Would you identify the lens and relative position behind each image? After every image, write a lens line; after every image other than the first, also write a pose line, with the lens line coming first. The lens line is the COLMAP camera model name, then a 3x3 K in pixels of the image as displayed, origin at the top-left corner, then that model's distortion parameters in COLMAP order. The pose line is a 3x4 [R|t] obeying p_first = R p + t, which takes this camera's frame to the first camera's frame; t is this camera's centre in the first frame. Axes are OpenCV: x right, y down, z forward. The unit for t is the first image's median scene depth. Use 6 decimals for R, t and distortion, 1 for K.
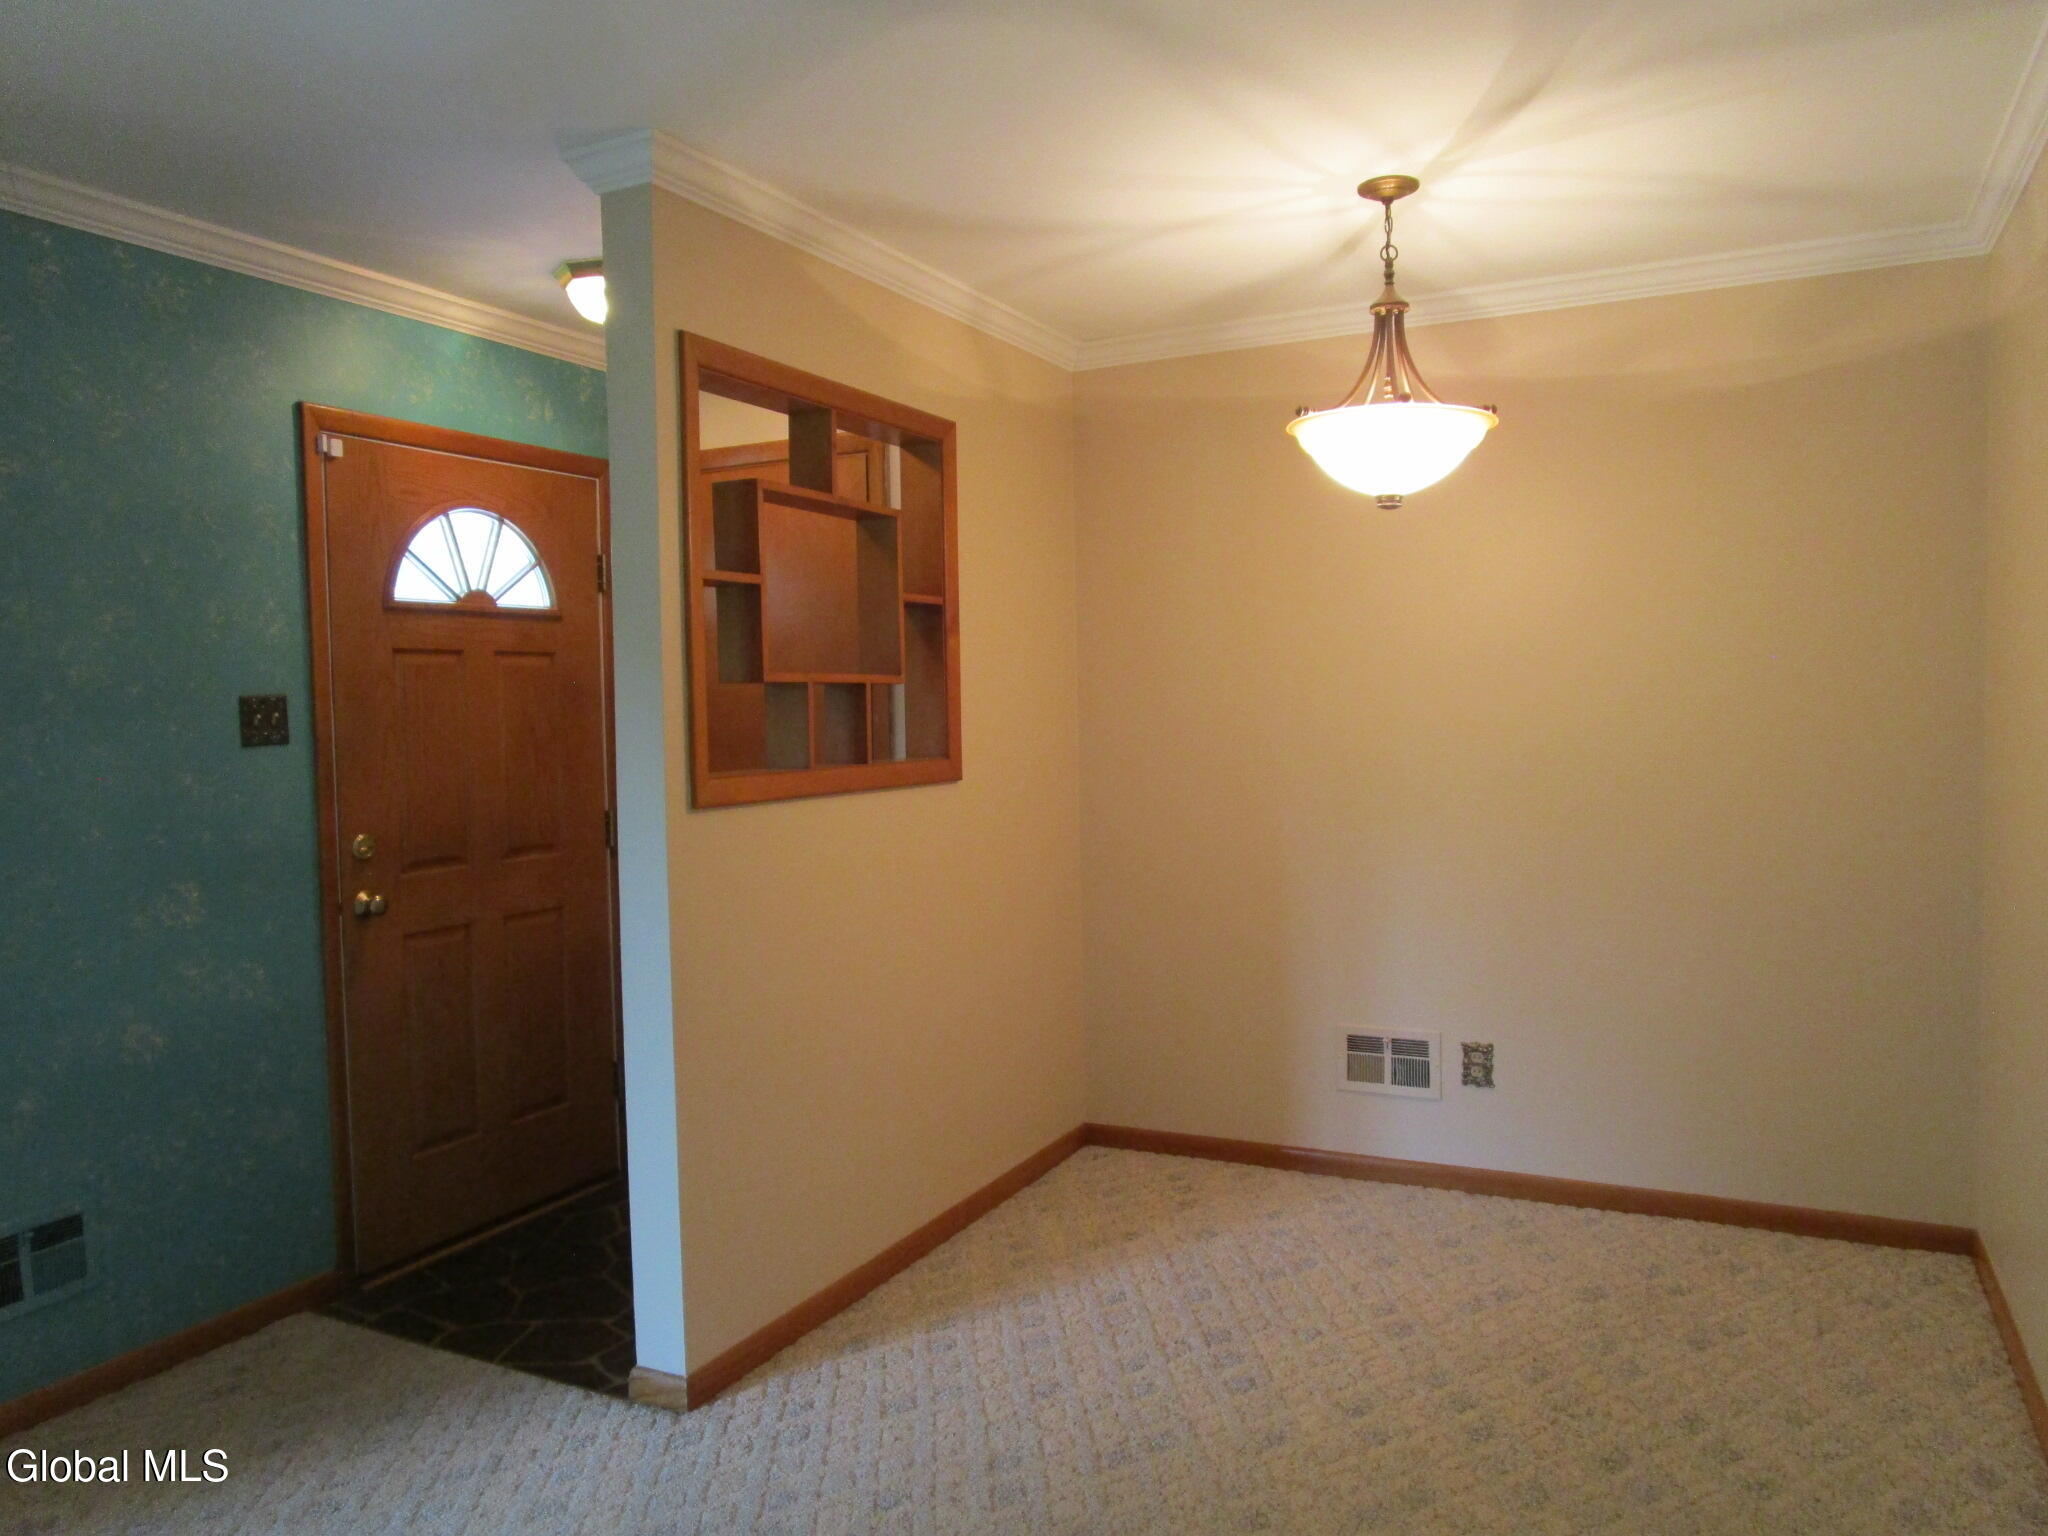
lens RADIAL K [[1464.8, 0, 1023.5], [0, 1464.8, 777.6], [0, 0, 1]] dist [-0.019952, -0.000495]
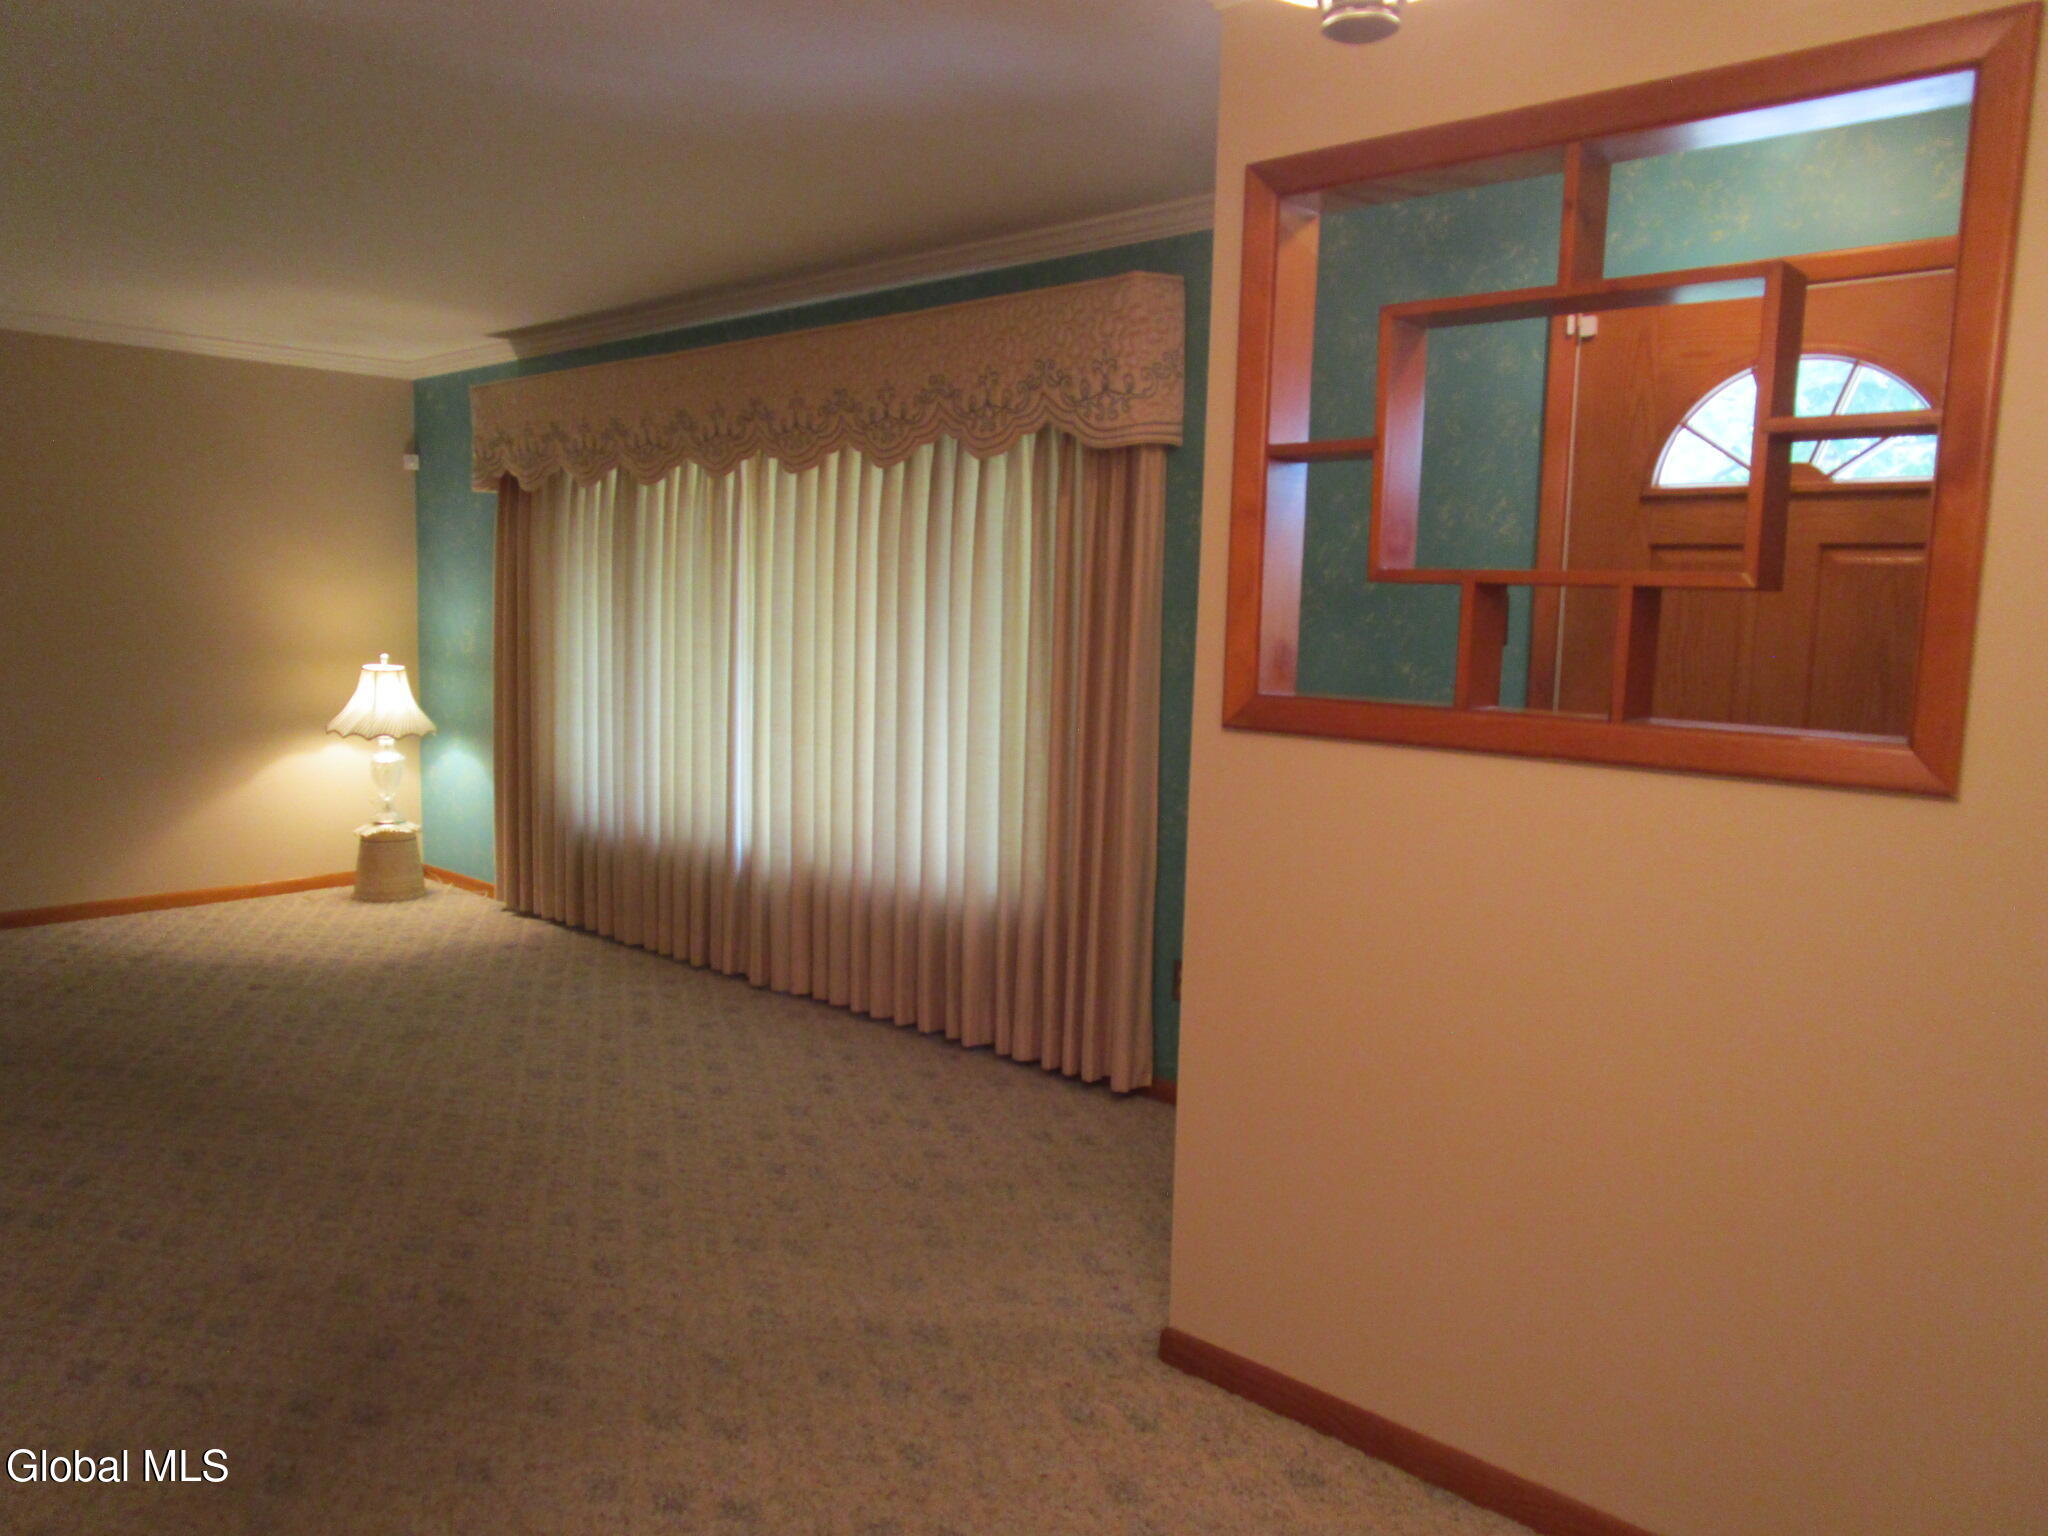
lens RADIAL K [[1464.8, 0, 1023.4], [0, 1464.8, 772.9], [0, 0, 1]] dist [-0.019952, -0.000495]
pose [[-0.267124, 0.125448, -0.955462, 0.504891], [-0.070597, 0.986279, 0.149232, -0.056891], [0.961073, 0.107316, -0.254602, 0.867041]]
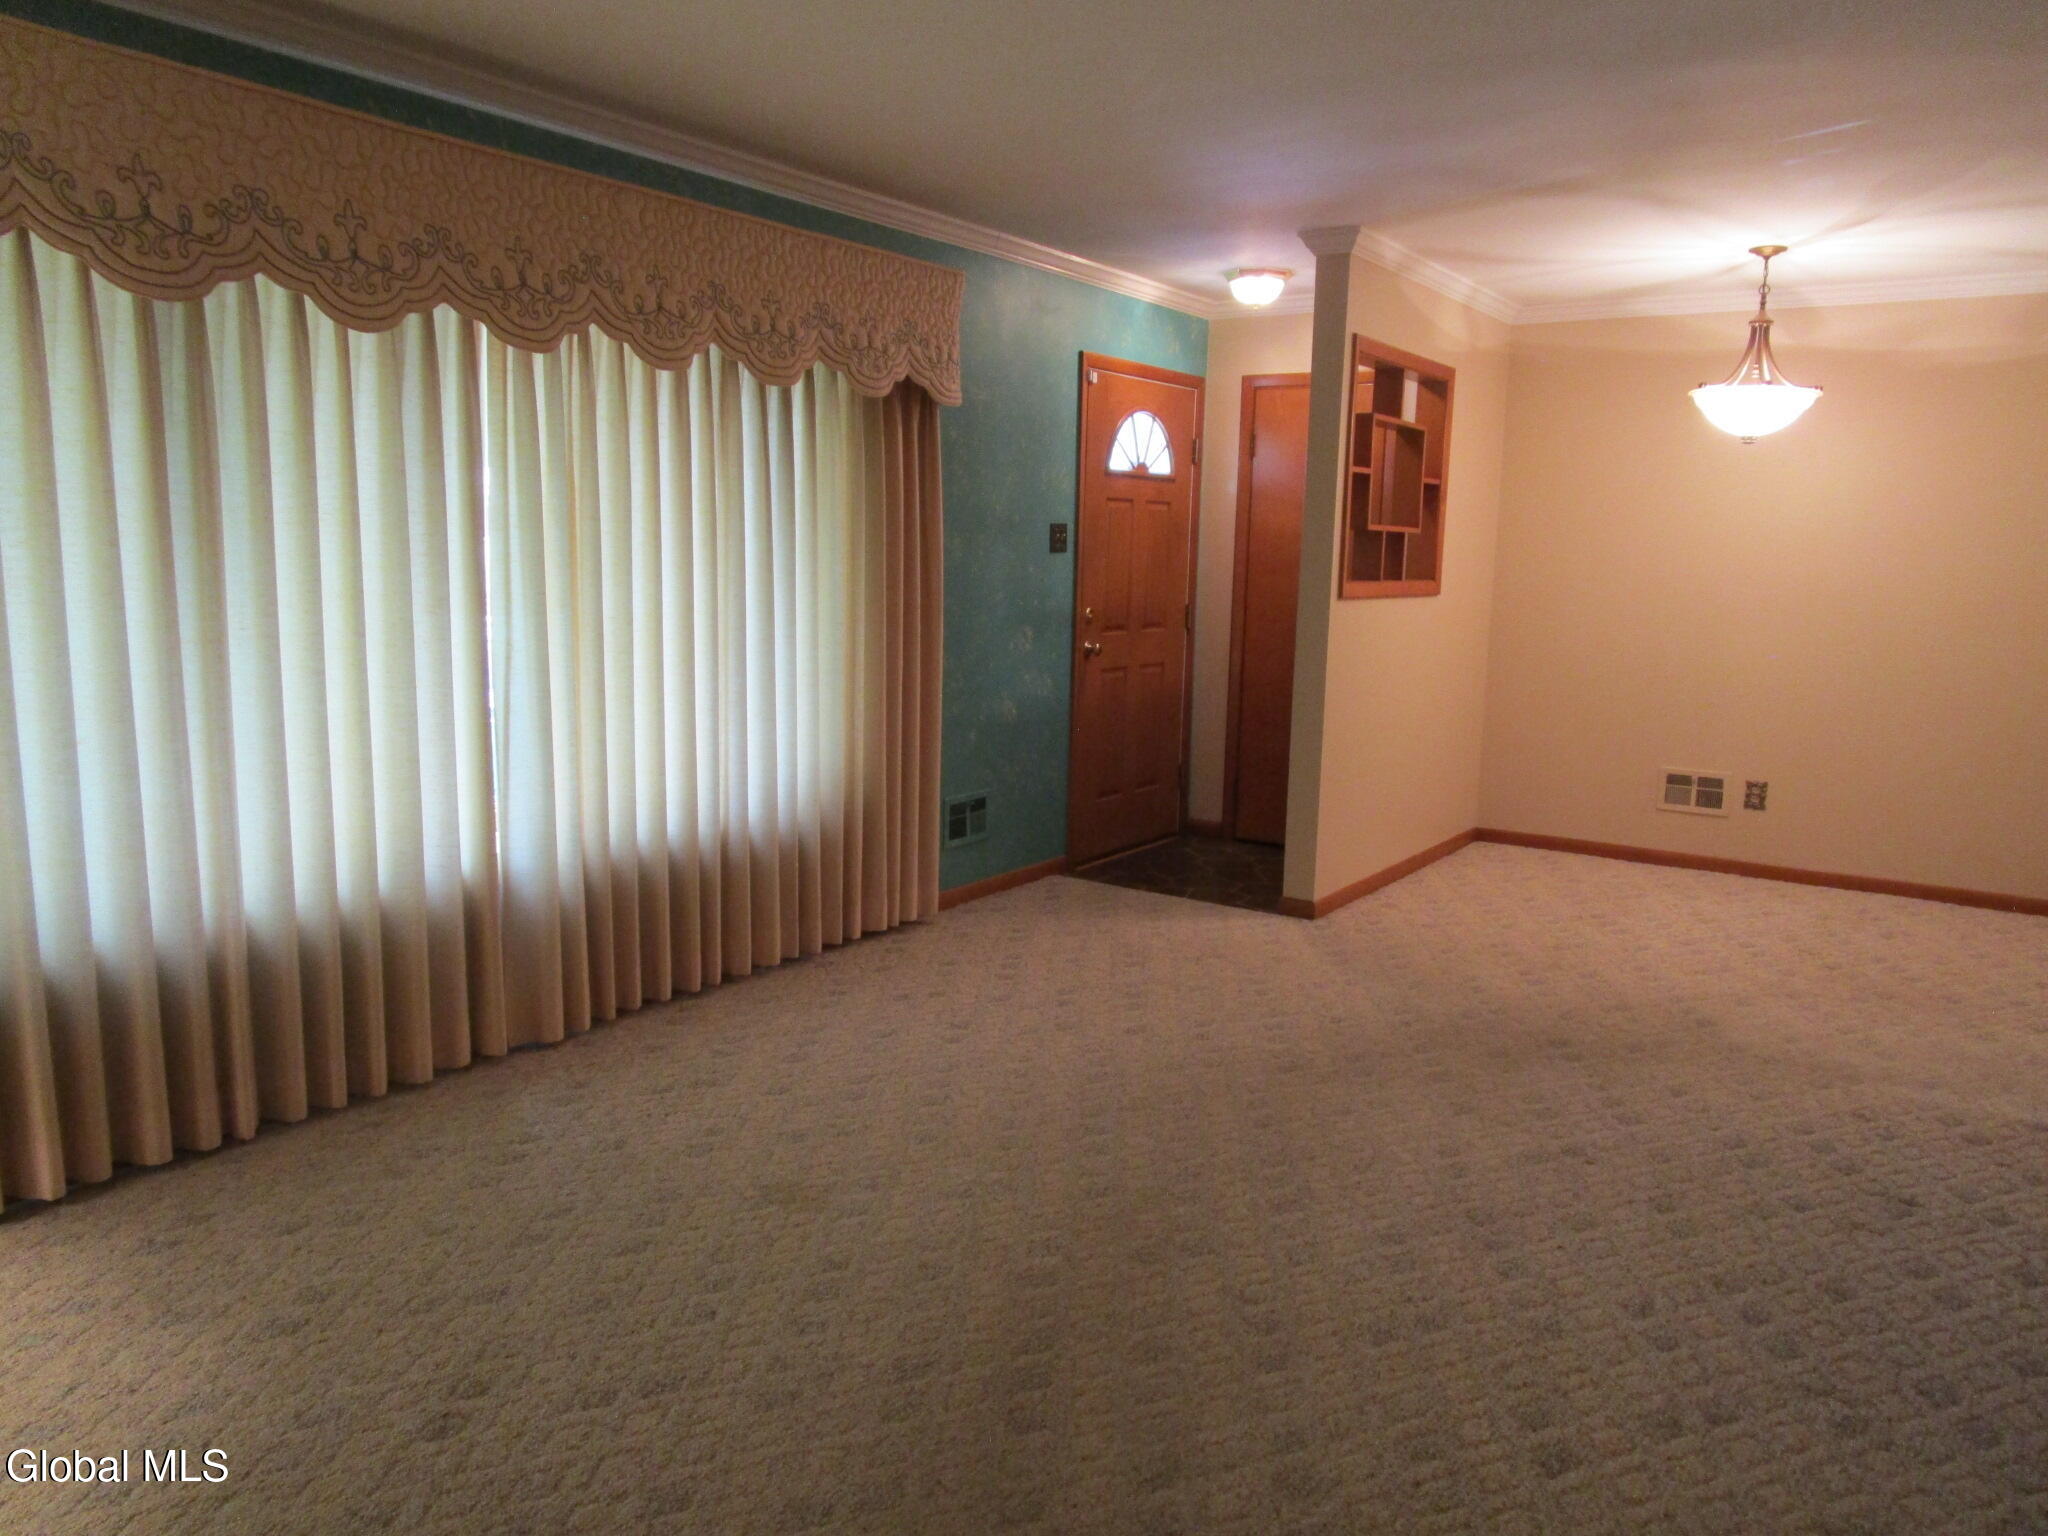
lens RADIAL K [[1464.8, 0, 1012.4], [0, 1464.8, 771.6], [0, 0, 1]] dist [-0.019952, -0.000495]
pose [[0.989024, 0.067409, -0.131479, -0.293279], [-0.053434, 0.992815, 0.107066, 0.049032], [0.137751, -0.098866, 0.985520, -0.694037]]
